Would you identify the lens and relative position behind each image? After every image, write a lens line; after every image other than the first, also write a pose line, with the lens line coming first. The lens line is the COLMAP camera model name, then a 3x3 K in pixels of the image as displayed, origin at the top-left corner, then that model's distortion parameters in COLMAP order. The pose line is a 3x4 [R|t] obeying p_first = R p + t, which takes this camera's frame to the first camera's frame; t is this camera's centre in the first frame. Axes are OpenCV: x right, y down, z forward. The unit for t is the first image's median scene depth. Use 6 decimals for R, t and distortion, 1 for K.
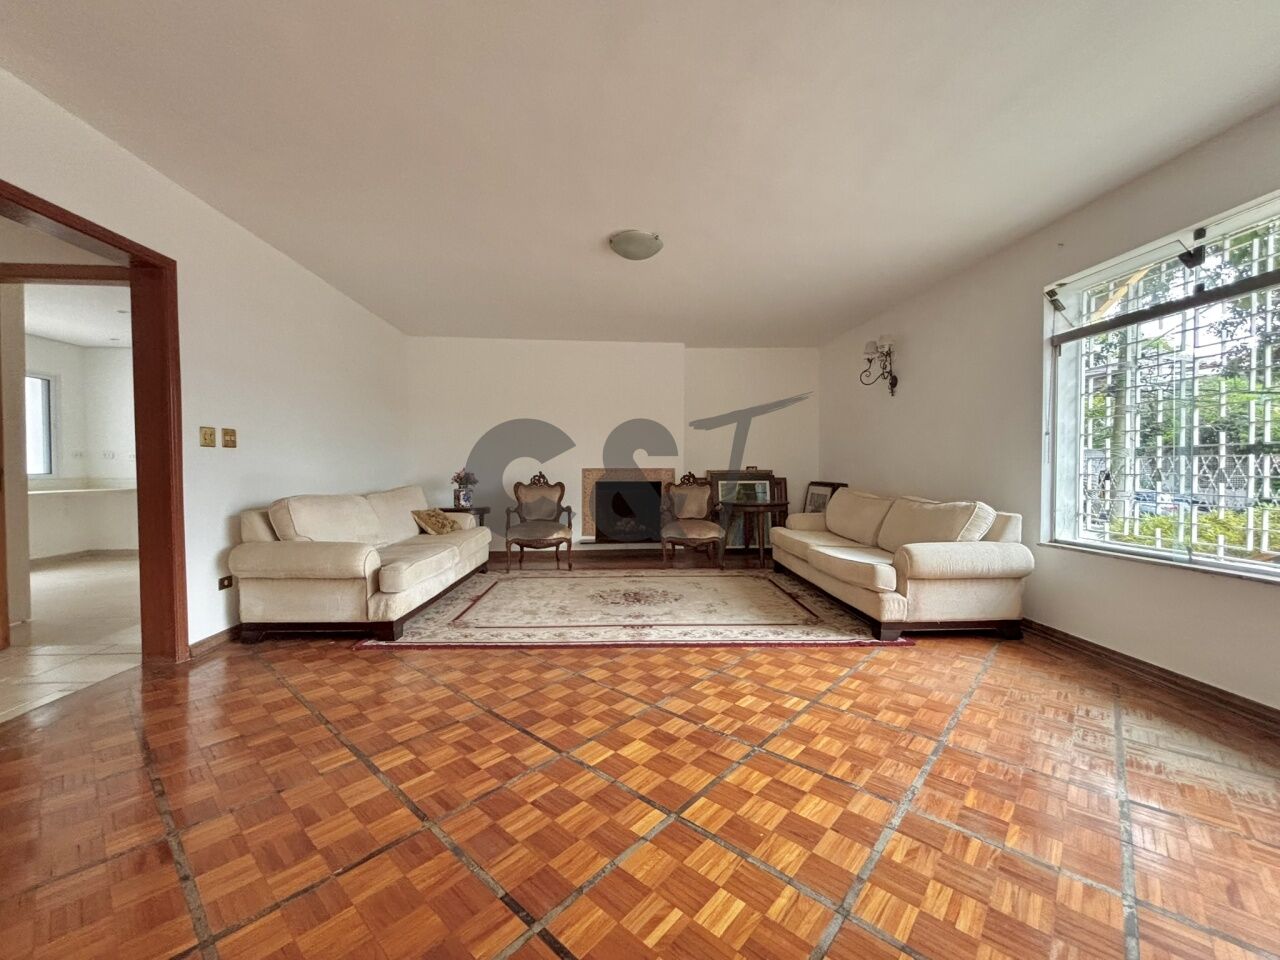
lens RADIAL K [[511.6, 0, 640.0], [0, 511.6, 480.0], [0, 0, 1]] dist [0.002611, -0.000044]
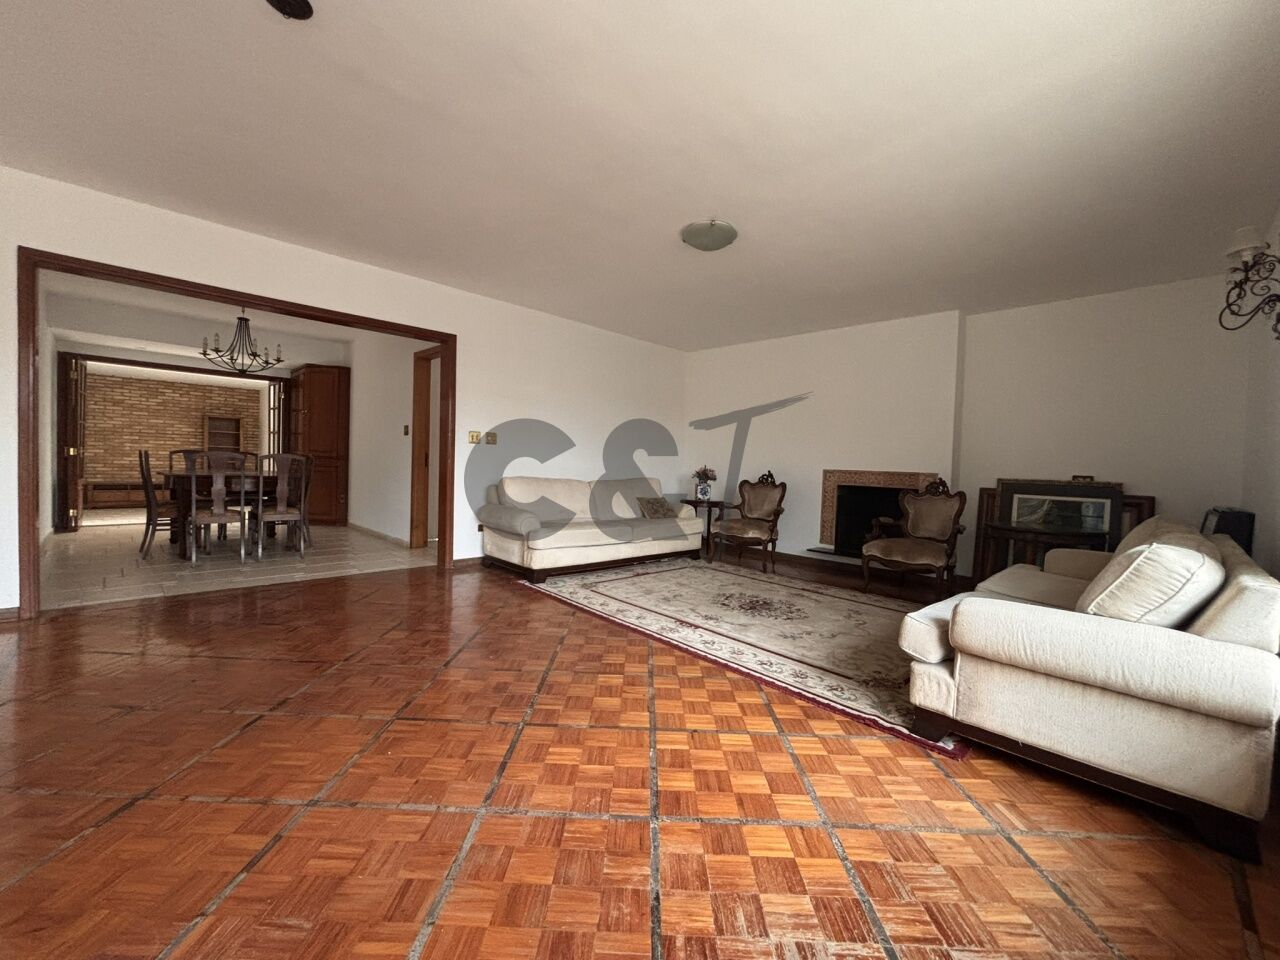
lens RADIAL K [[511.6, 0, 640.0], [0, 511.6, 480.0], [0, 0, 1]] dist [0.002611, -0.000044]
pose [[0.664721, 0.048706, -0.745502, 0.693022], [-0.054169, 0.998388, 0.016929, -0.003445], [0.745125, 0.029130, 0.666288, 0.281937]]
